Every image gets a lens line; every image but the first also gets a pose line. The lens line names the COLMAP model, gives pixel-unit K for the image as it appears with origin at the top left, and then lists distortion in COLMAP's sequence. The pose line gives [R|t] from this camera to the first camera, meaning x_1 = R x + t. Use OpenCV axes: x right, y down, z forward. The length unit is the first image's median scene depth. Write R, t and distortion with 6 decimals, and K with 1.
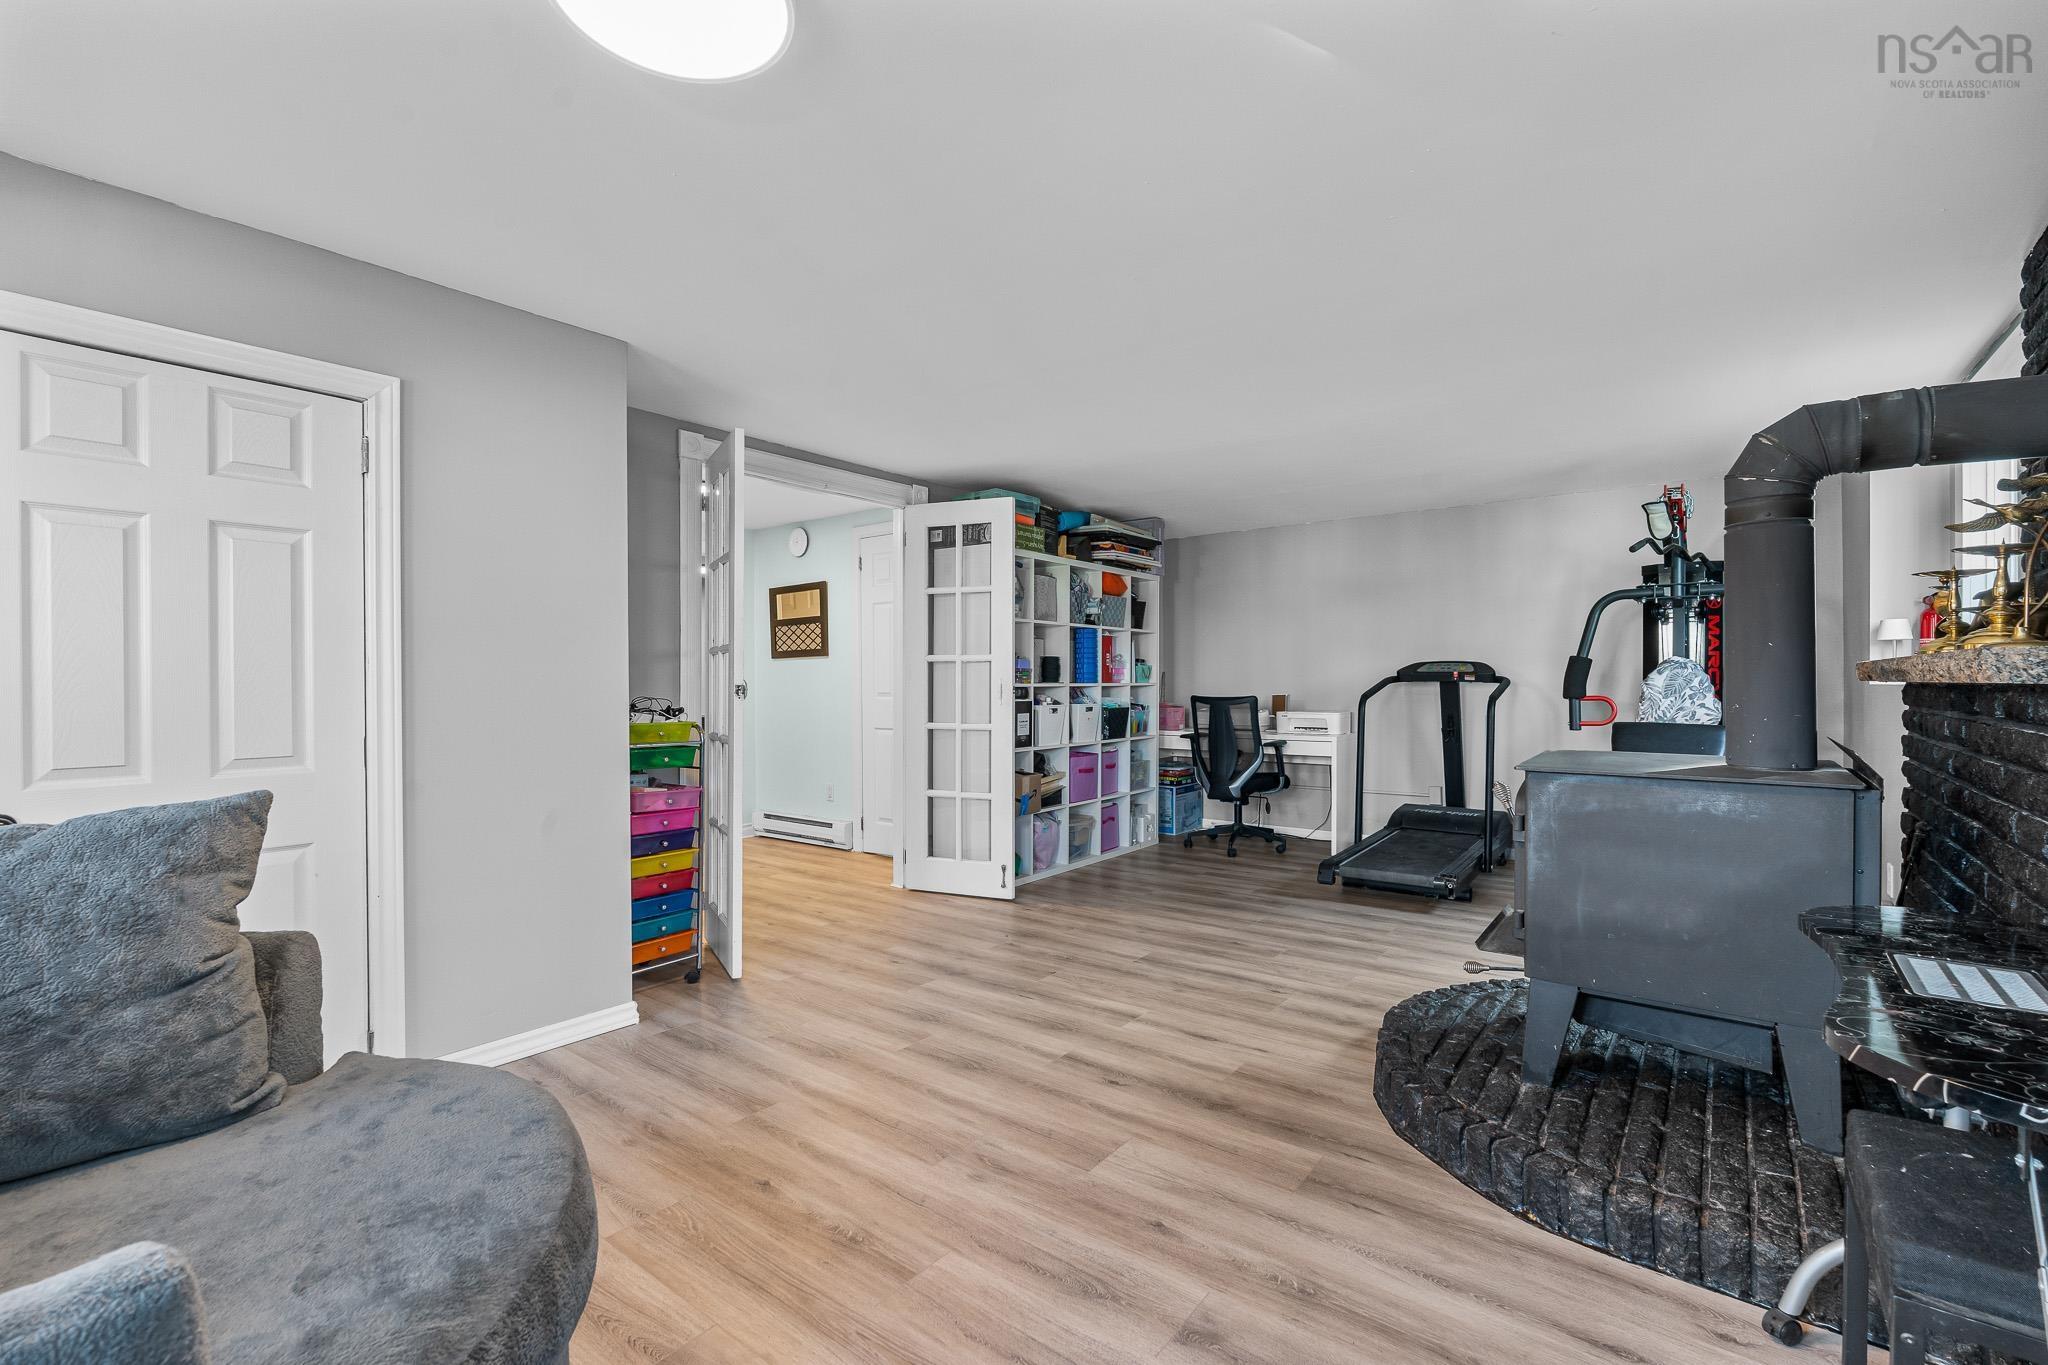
lens RADIAL K [[897.3, 0, 1012.9], [0, 897.3, 684.4], [0, 0, 1]] dist [-0.004791, -0.000425]
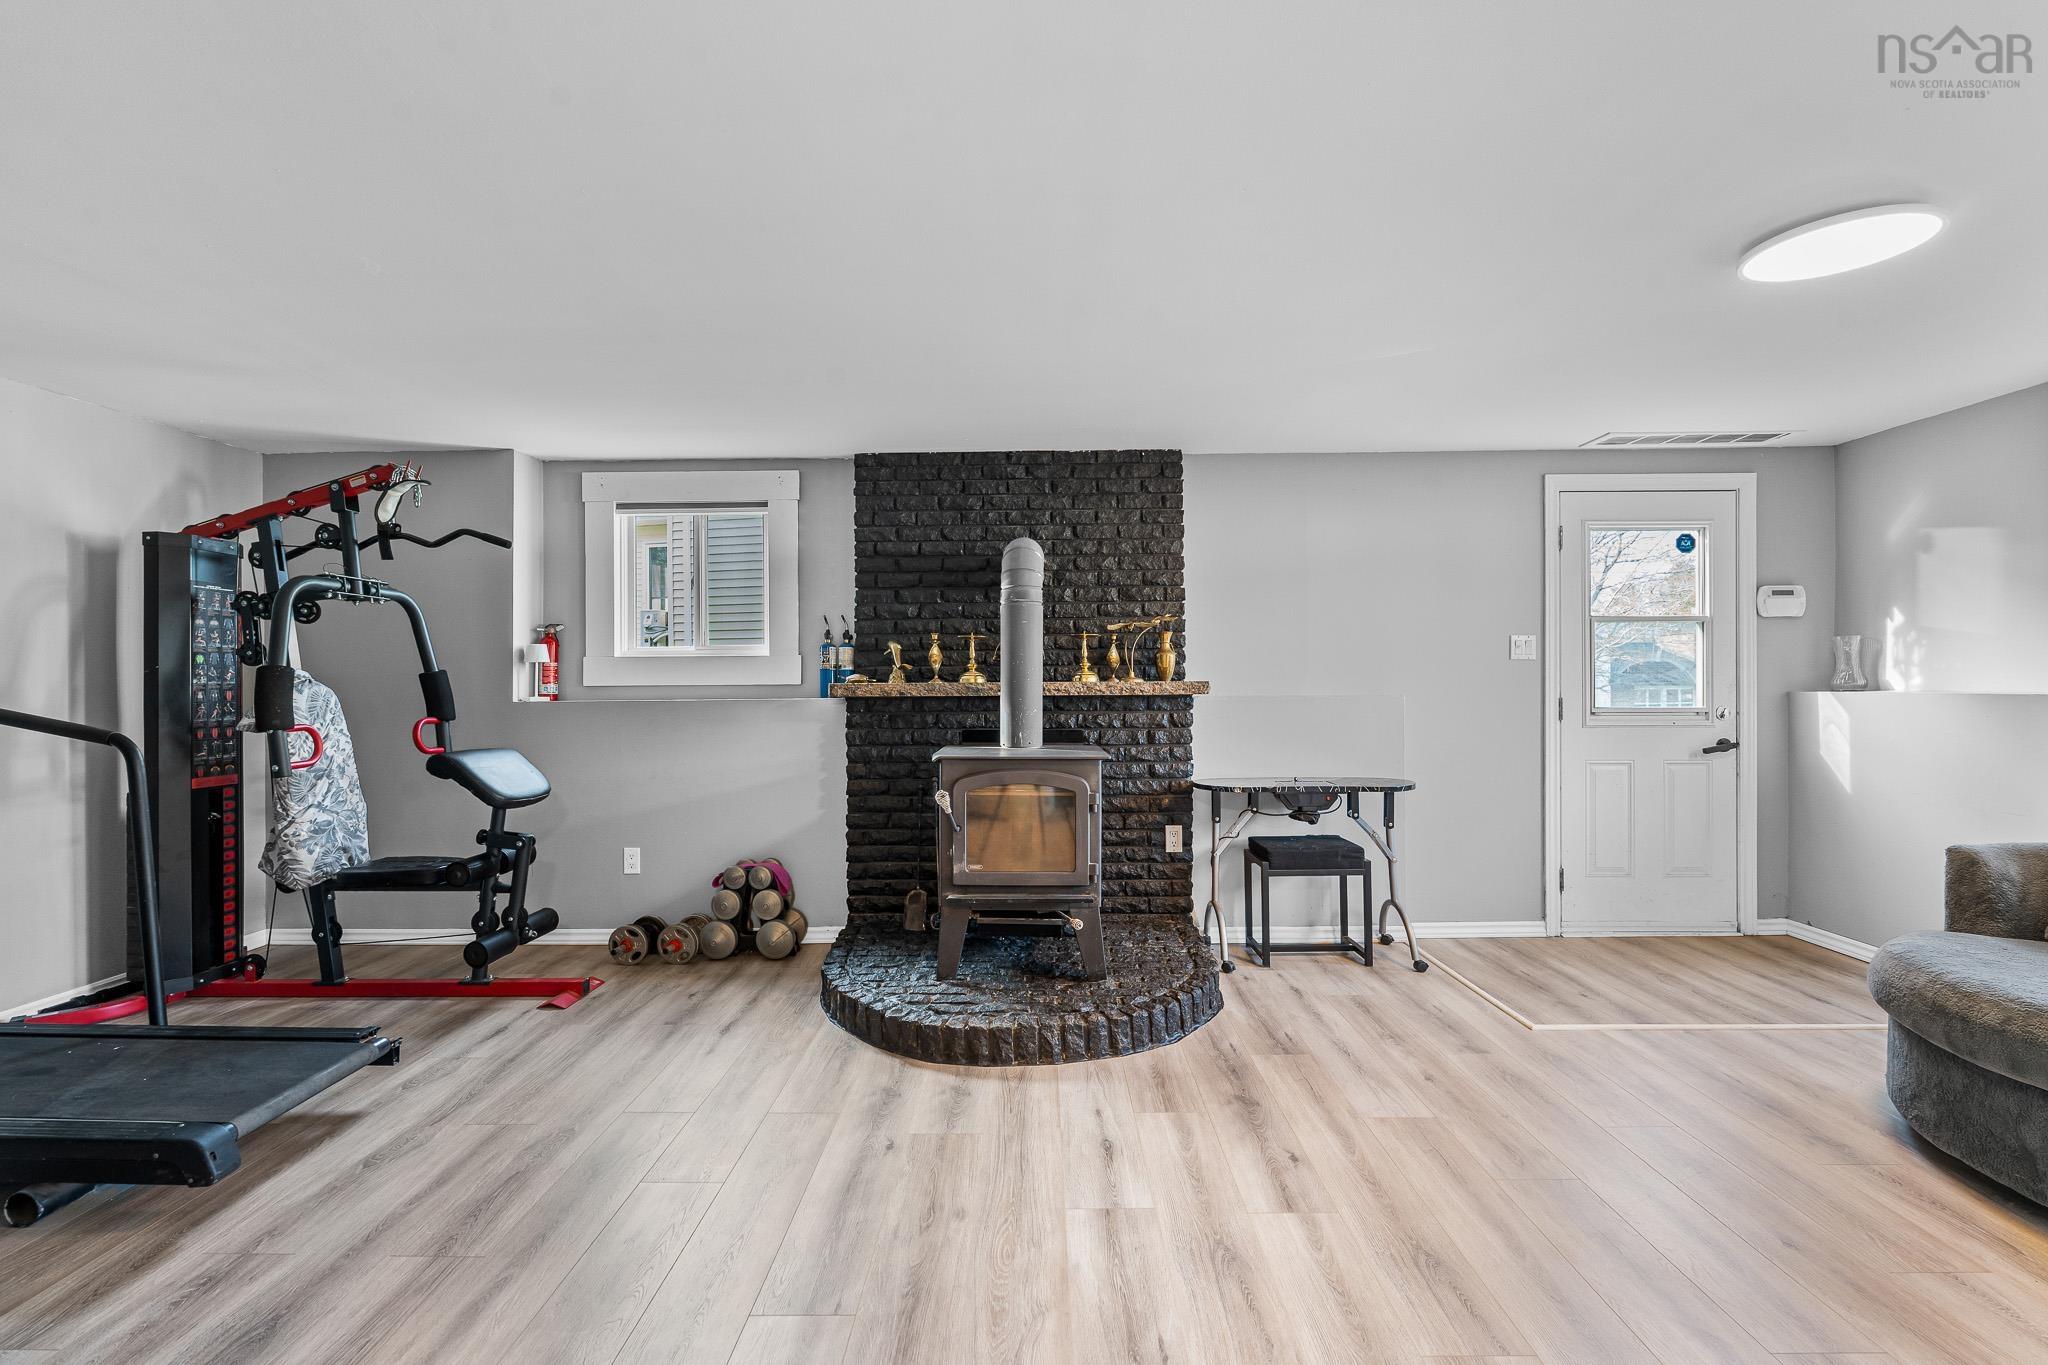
lens RADIAL K [[897.3, 0, 1022.6], [0, 897.3, 686.5], [0, 0, 1]] dist [-0.004791, -0.000425]
pose [[-0.610867, 0.008530, 0.791687, -0.332120], [0.011366, 0.999933, -0.002003, -0.012810], [-0.791651, 0.007775, -0.610924, 1.374056]]
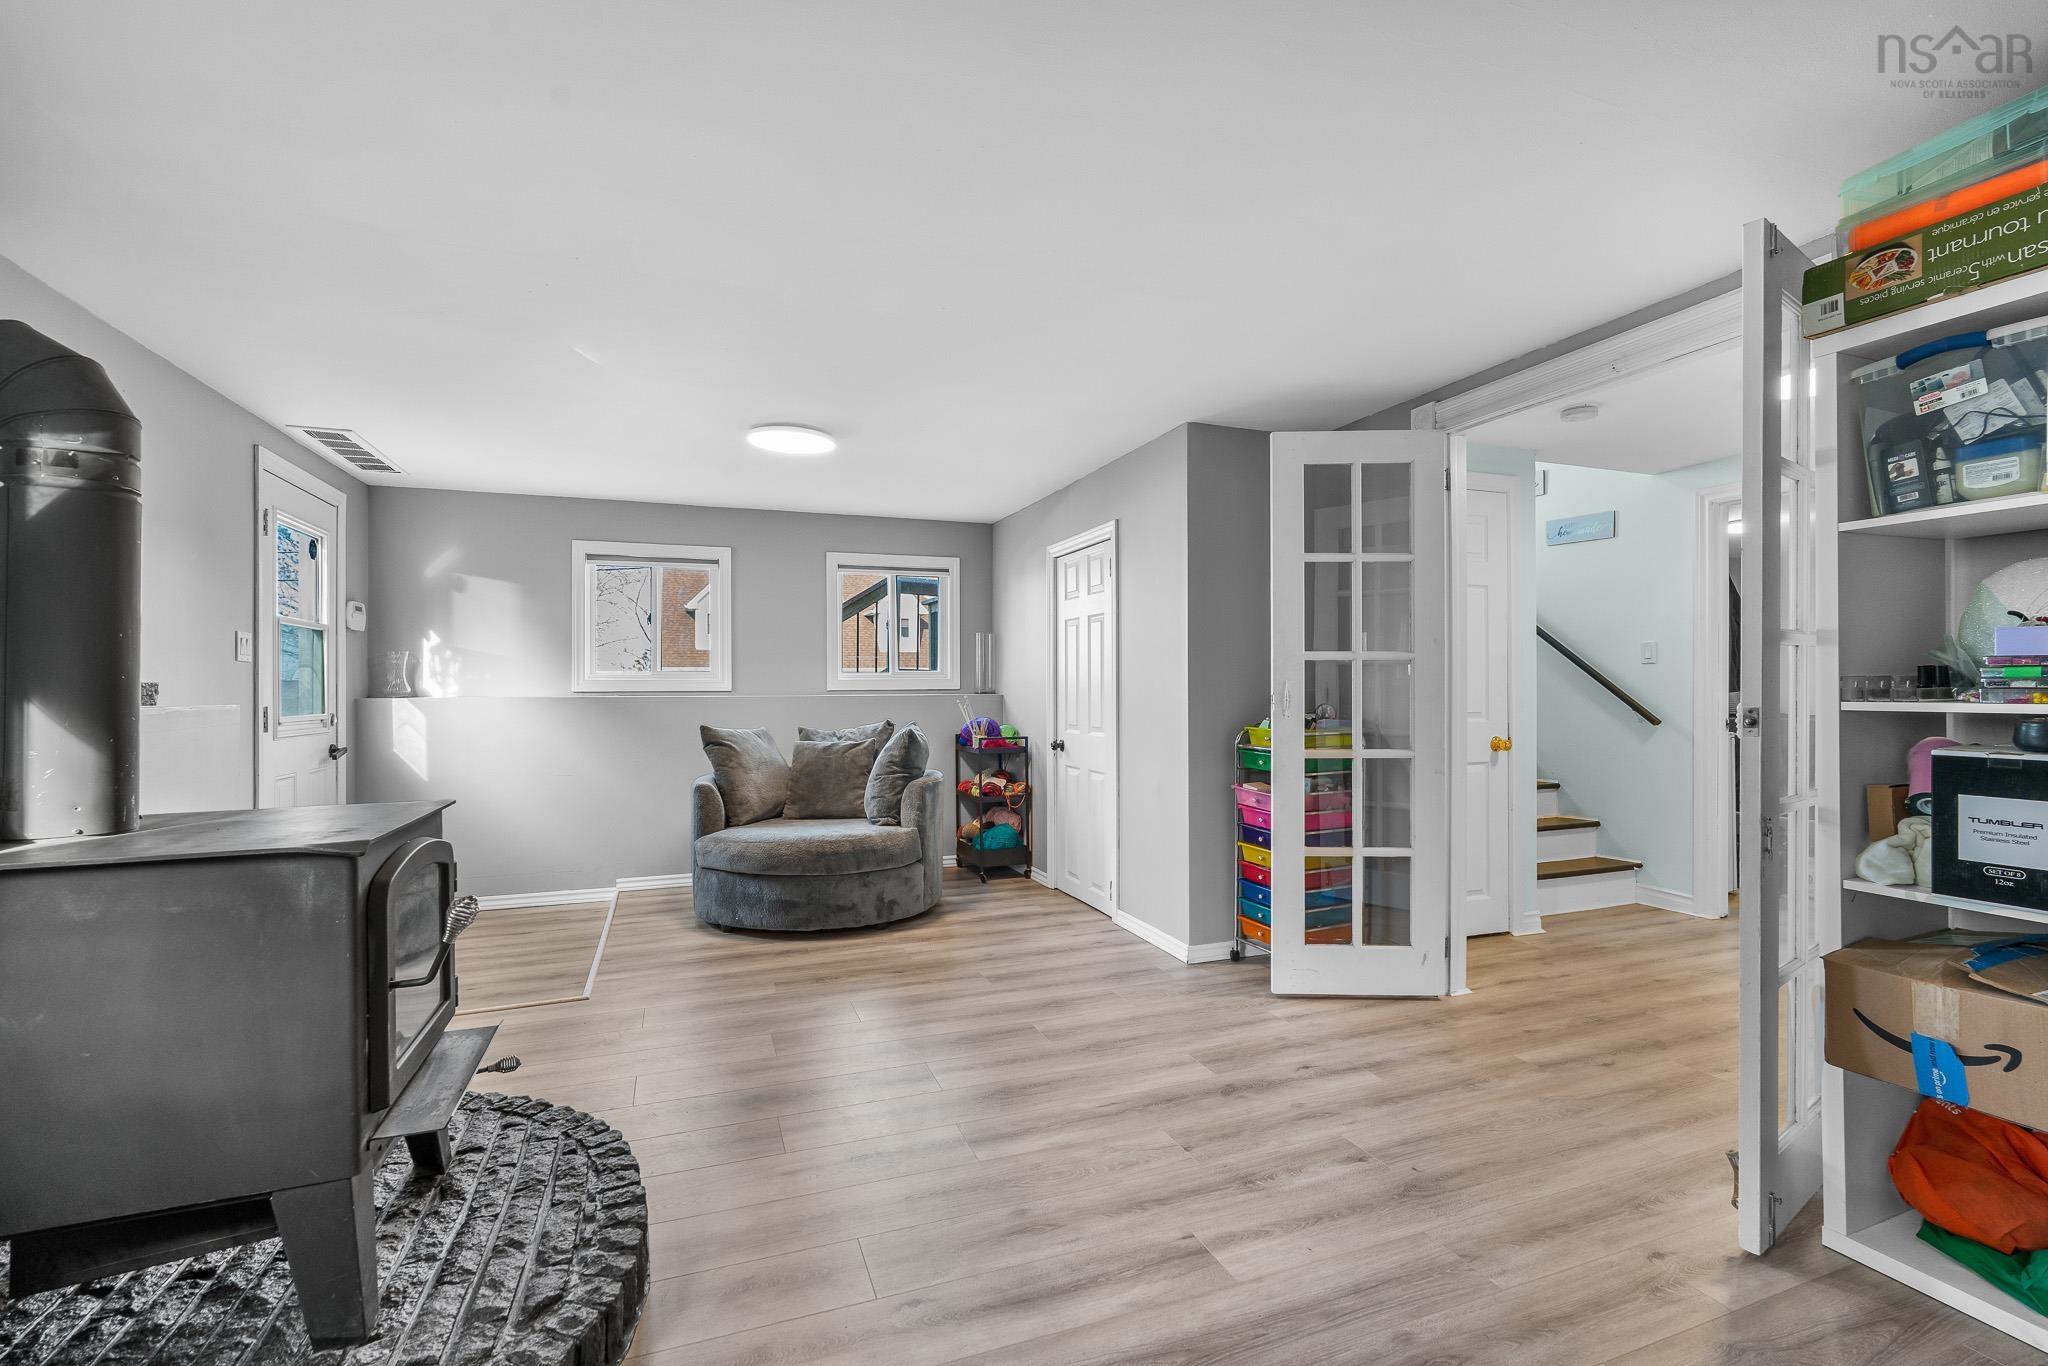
lens RADIAL K [[897.3, 0, 1020.0], [0, 897.3, 684.9], [0, 0, 1]] dist [-0.004791, -0.000425]
pose [[-0.513498, 0.006803, -0.858064, 0.725309], [0.004970, 0.999975, 0.004954, -0.018390], [0.858077, -0.001721, -0.513519, 1.351459]]
